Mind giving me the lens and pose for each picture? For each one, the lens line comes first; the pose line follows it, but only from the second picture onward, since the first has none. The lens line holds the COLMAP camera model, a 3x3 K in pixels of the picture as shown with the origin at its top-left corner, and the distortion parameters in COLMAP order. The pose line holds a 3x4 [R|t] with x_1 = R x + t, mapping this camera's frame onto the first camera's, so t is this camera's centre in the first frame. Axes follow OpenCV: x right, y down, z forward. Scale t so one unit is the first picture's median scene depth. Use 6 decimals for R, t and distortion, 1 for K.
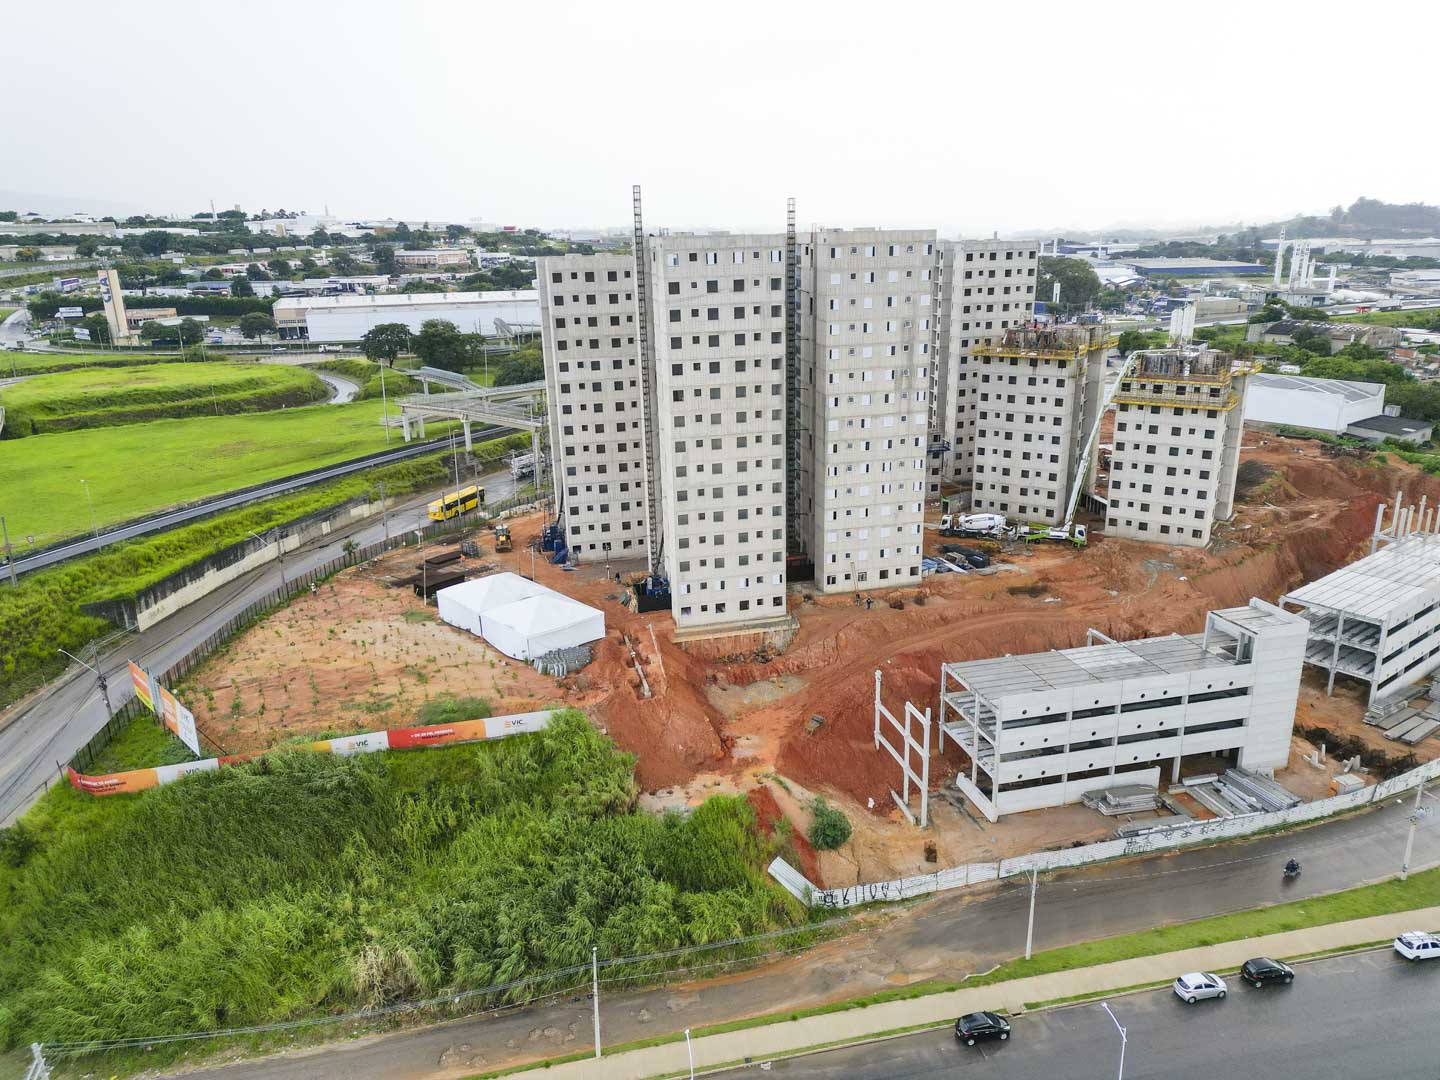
lens RADIAL K [[998.9, 0, 720.7], [0, 998.9, 550.8], [0, 0, 1]] dist [0.085442, -0.096854]
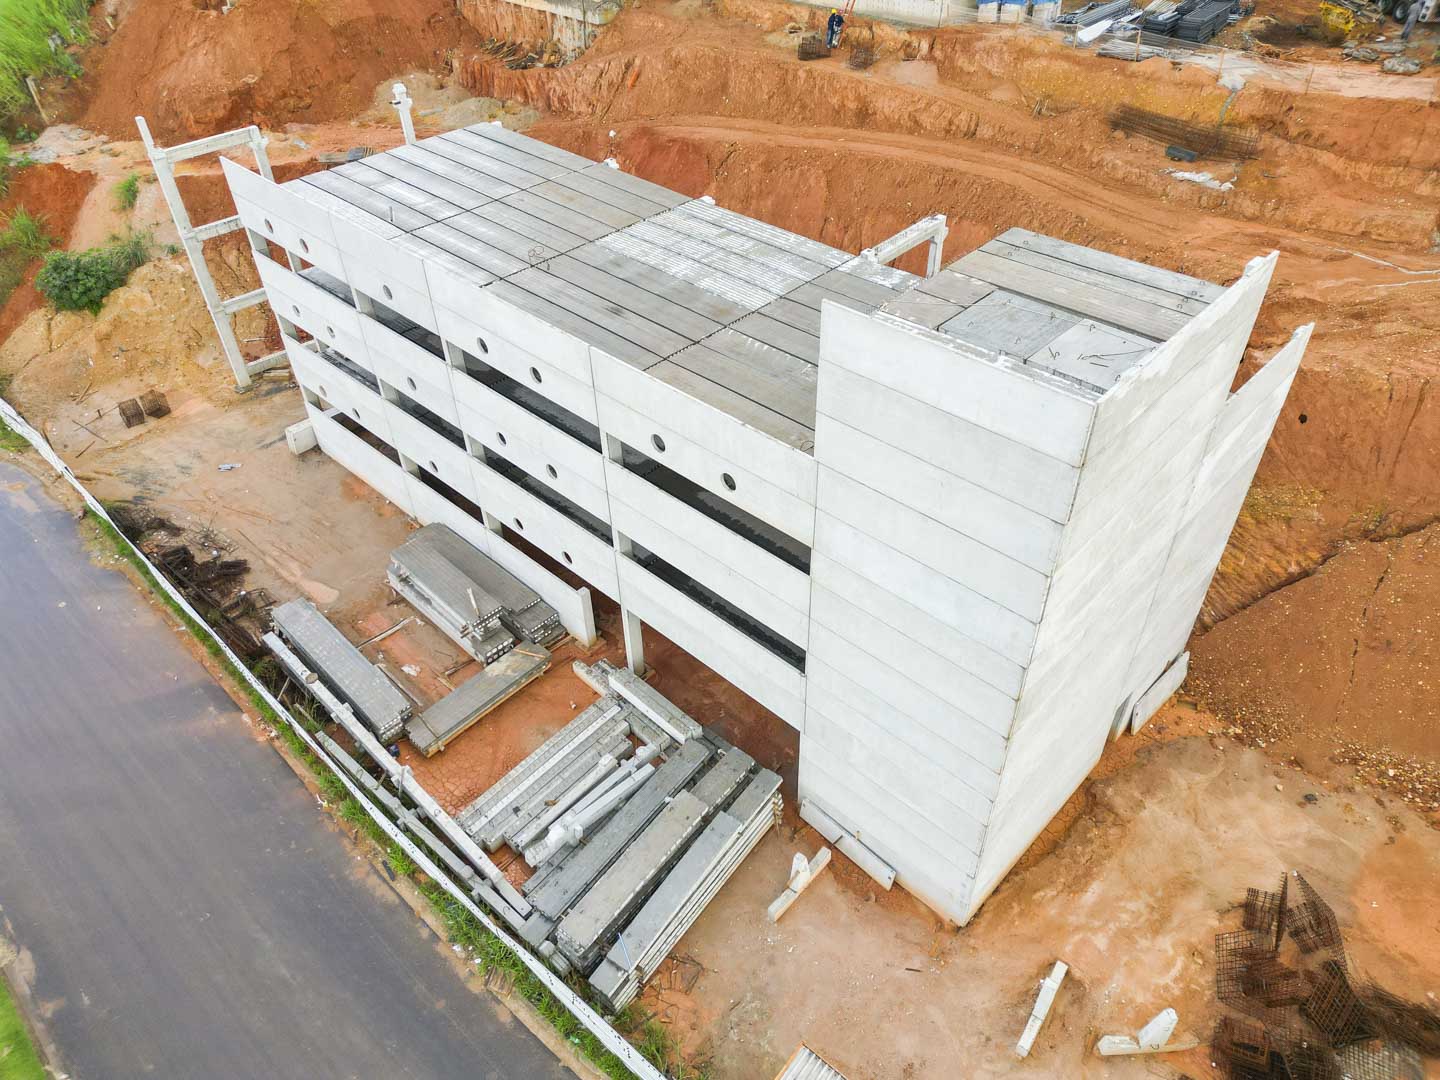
lens RADIAL K [[1001.0, 0, 720.0], [0, 1001.0, 540.0], [0, 0, 1]] dist [0.078477, -0.073453]
pose [[0.533086, 0.554774, -0.638784, 0.561560], [-0.248303, 0.824349, 0.508718, 0.017267], [0.808805, -0.112578, 0.577201, 0.726874]]
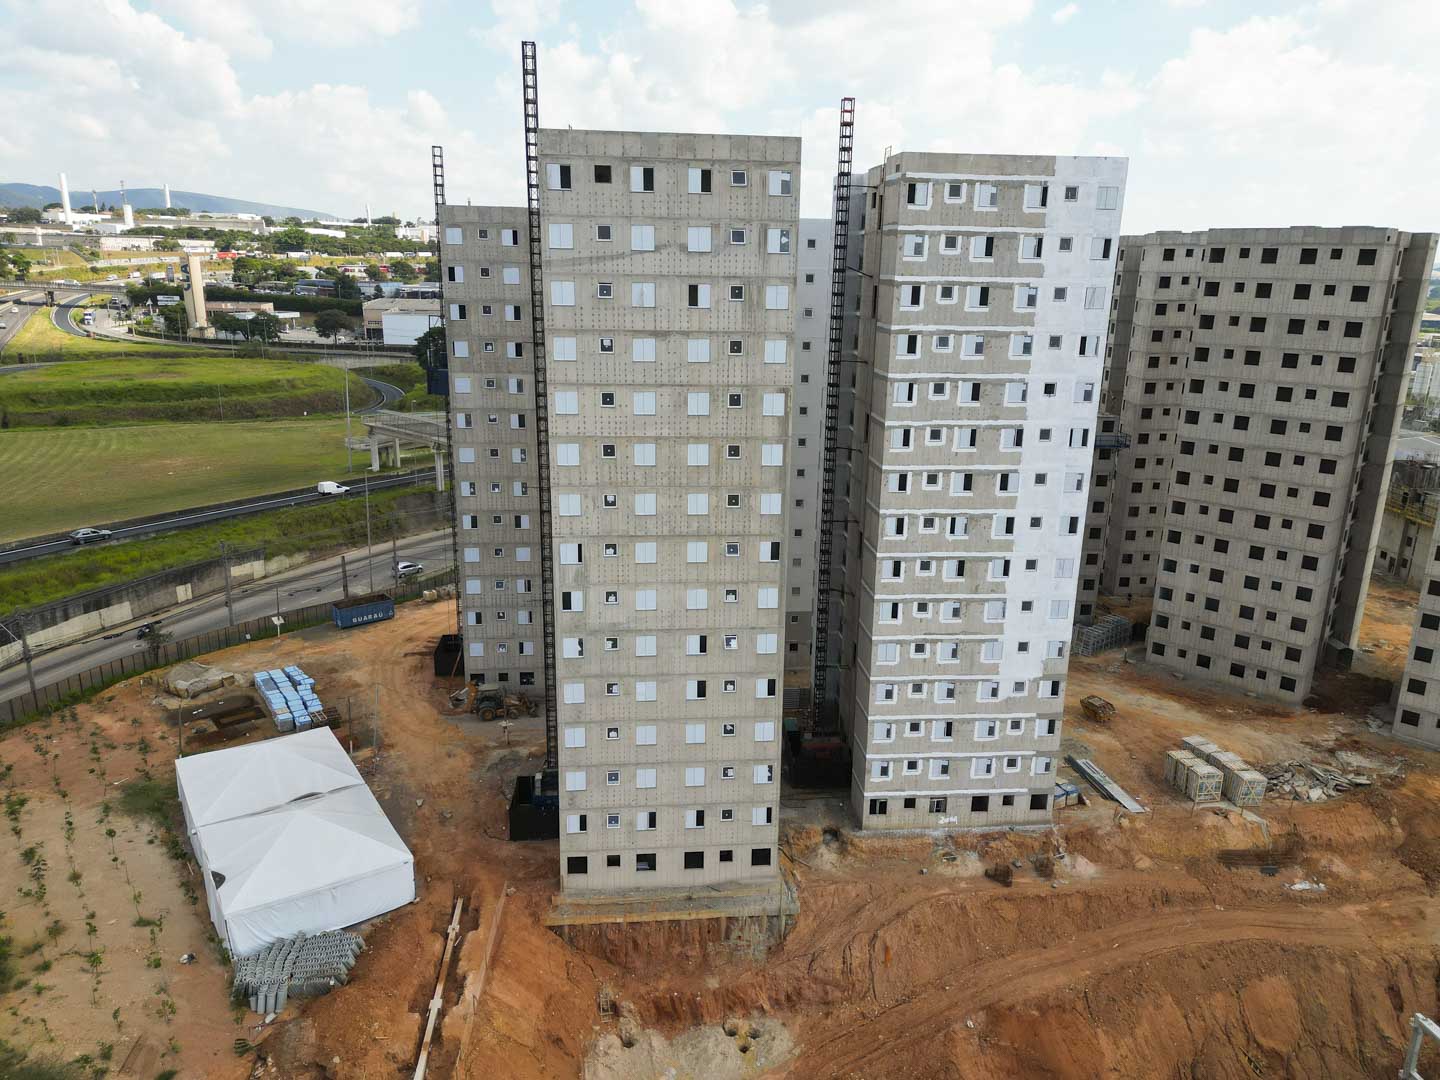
lens RADIAL K [[1009.5, 0, 720.0], [0, 1009.5, 540.0], [0, 0, 1]] dist [0.028113, 0.000794]
pose [[0.988245, 0.080797, -0.129784, 0.089624], [-0.085442, 0.995872, -0.030621, -0.093876], [0.126774, 0.041350, 0.991069, 0.465222]]
